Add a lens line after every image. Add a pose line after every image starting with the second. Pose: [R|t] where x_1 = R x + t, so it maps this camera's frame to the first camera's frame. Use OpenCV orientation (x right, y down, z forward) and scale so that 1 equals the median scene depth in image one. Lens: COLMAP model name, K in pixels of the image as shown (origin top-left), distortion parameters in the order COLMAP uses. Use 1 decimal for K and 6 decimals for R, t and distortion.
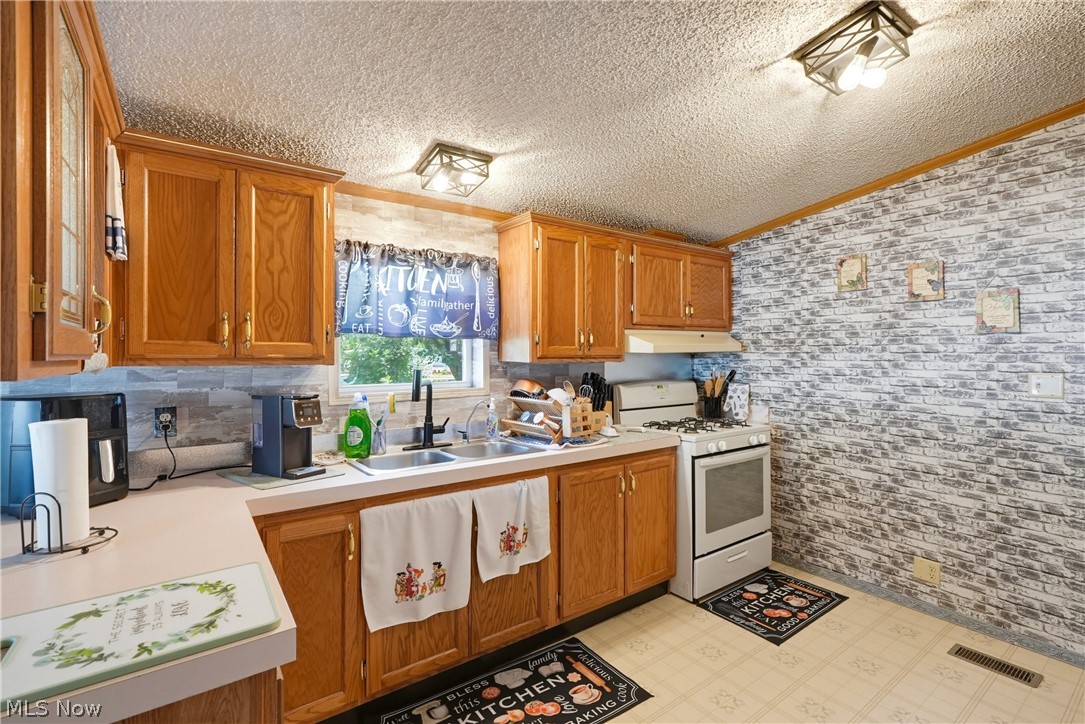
lens RADIAL K [[492.2, 0, 544.0], [0, 492.2, 353.0], [0, 0, 1]] dist [-0.009363, 0.004013]
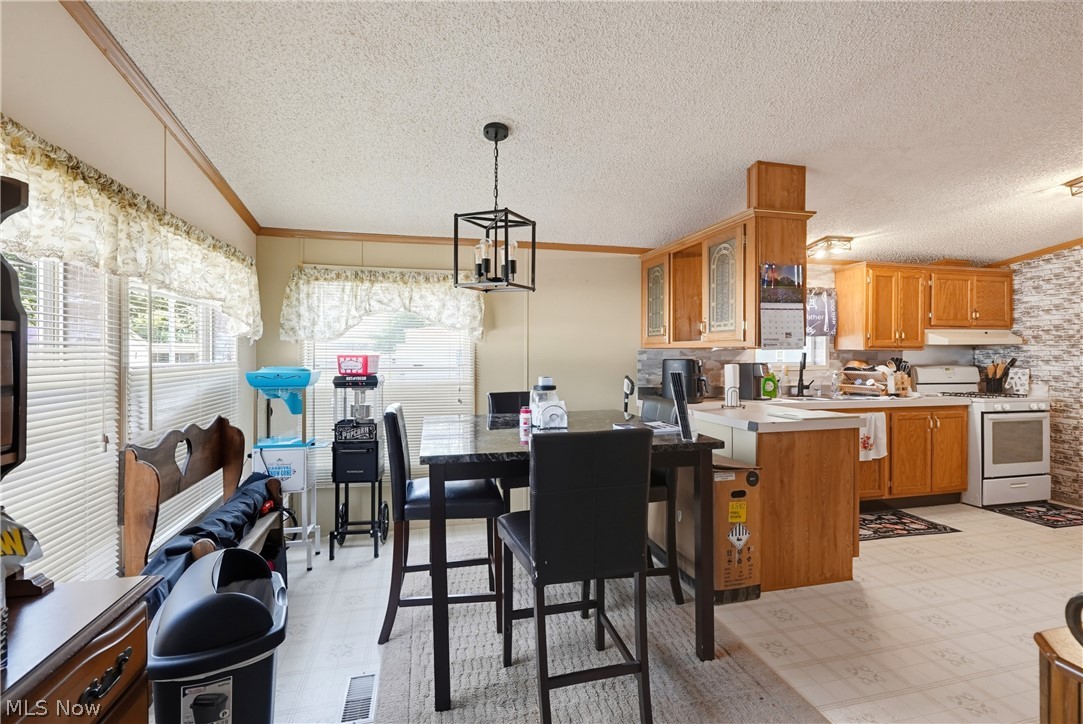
lens RADIAL K [[491.3, 0, 541.7], [0, 491.3, 354.2], [0, 0, 1]] dist [-0.009363, 0.004013]
pose [[0.927454, 0.004003, -0.373916, -0.426129], [-0.002918, 0.999990, 0.003468, 0.031779], [0.373926, -0.002126, 0.927456, -0.981787]]
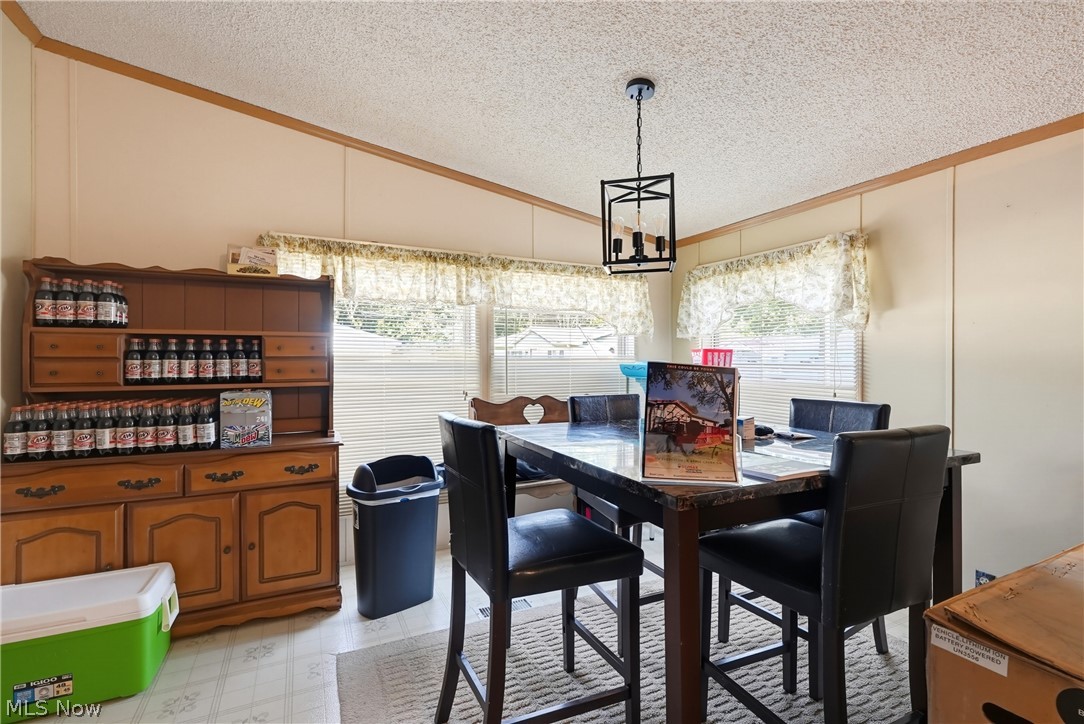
lens RADIAL K [[491.8, 0, 540.6], [0, 491.8, 359.1], [0, 0, 1]] dist [-0.009363, 0.004013]
pose [[-0.174958, 0.003363, -0.984570, -0.028059], [-0.001887, 0.999991, 0.003751, 0.059885], [0.984574, 0.002514, -0.174950, -0.177373]]
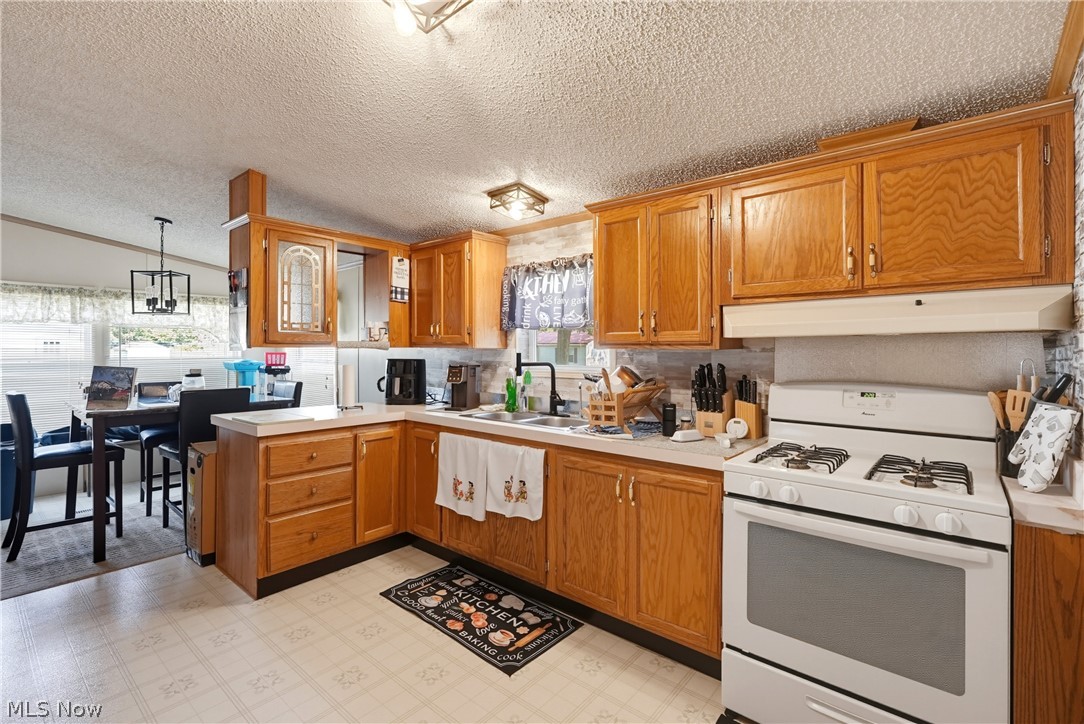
lens RADIAL K [[491.8, 0, 545.0], [0, 491.8, 347.5], [0, 0, 1]] dist [-0.009363, 0.004013]
pose [[0.244380, -0.001322, -0.969679, 0.949179], [-0.001692, 0.999997, -0.001790, 0.018367], [0.969678, 0.002078, 0.244377, 0.639921]]
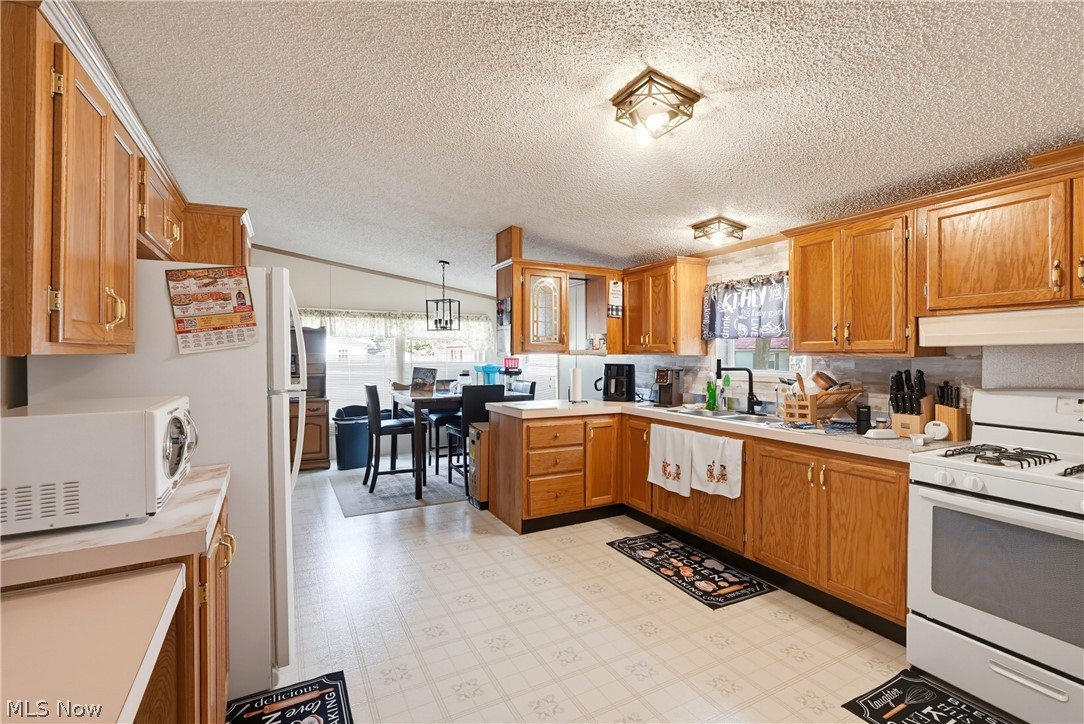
lens RADIAL K [[491.8, 0, 542.2], [0, 491.8, 357.7], [0, 0, 1]] dist [-0.009363, 0.004013]
pose [[-0.137617, 0.008645, -0.990448, 1.223566], [0.000326, 0.999962, 0.008683, 0.012735], [0.990485, 0.000872, -0.137614, 0.565641]]
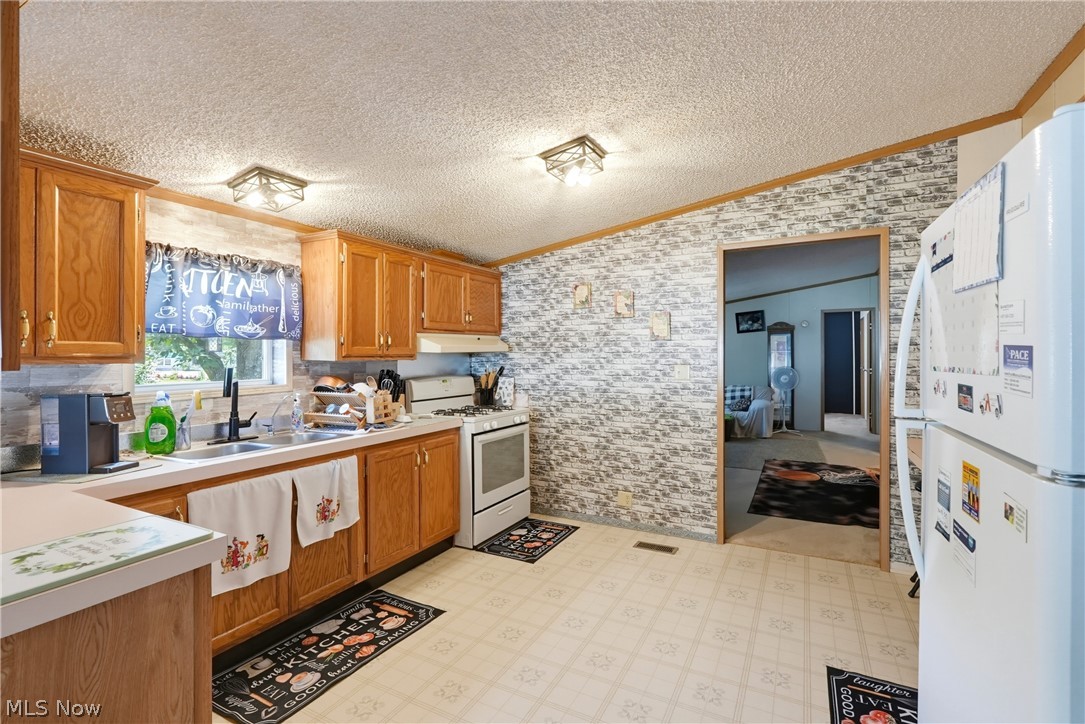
lens RADIAL K [[492.2, 0, 545.4], [0, 492.2, 353.9], [0, 0, 1]] dist [-0.009363, 0.004013]
pose [[0.898699, -0.000644, 0.438565, -0.091079], [0.000366, 1.000000, 0.000718, 0.002432], [-0.438565, -0.000484, 0.898699, -0.240366]]
